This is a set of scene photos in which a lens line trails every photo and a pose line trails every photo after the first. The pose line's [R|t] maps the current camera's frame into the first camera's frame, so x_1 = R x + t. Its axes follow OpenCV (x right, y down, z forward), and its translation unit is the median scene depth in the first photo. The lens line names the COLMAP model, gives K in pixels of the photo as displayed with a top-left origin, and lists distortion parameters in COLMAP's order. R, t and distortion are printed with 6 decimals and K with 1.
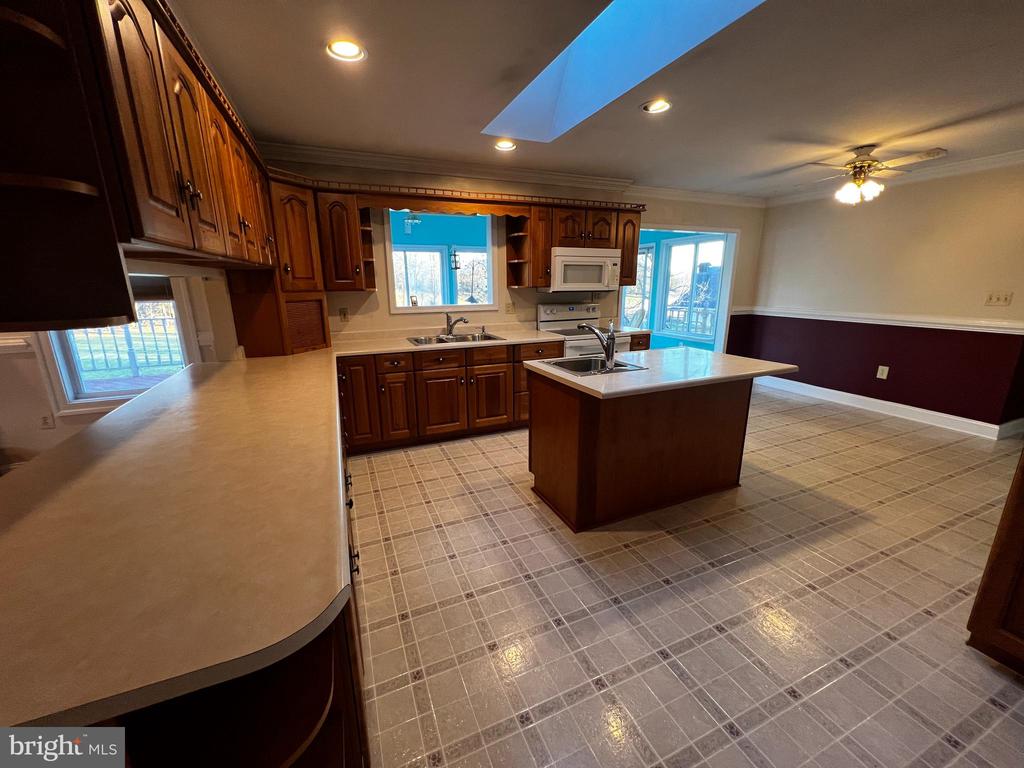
lens RADIAL K [[409.8, 0, 510.9], [0, 409.8, 385.2], [0, 0, 1]] dist [0.000728, 0.000104]
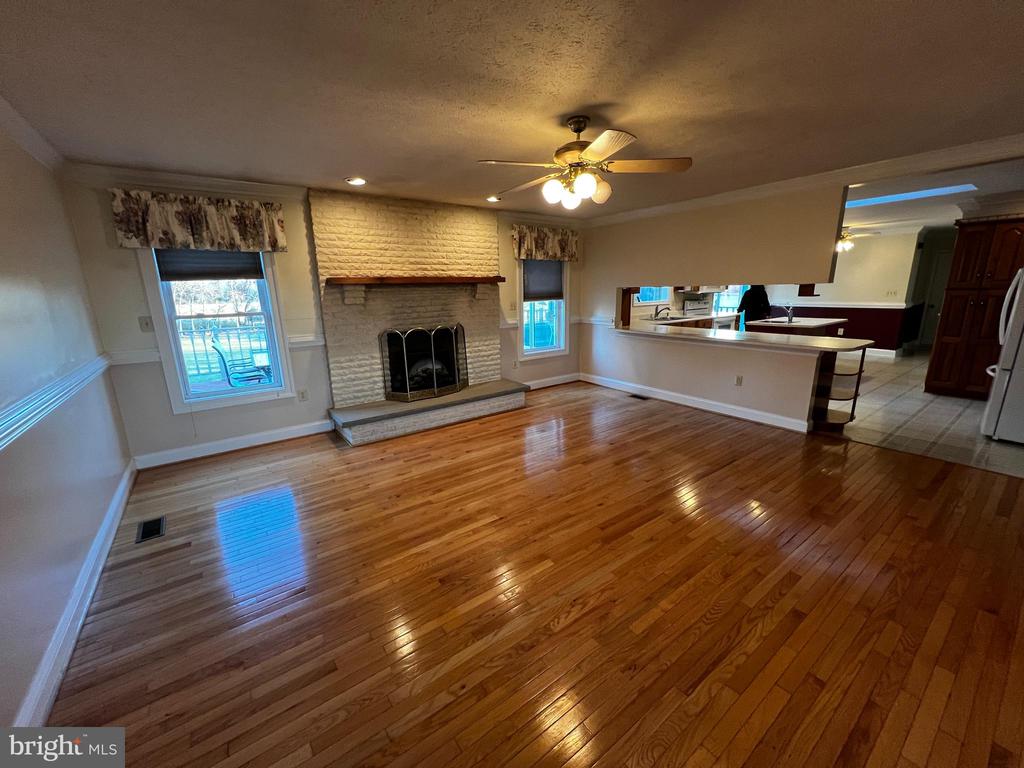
lens RADIAL K [[409.8, 0, 510.9], [0, 409.8, 385.2], [0, 0, 1]] dist [0.000728, 0.000104]
pose [[0.975244, -0.062499, 0.212117, -1.195648], [0.064977, 0.997876, -0.004724, 0.146543], [-0.211371, 0.018390, 0.977233, -0.654540]]
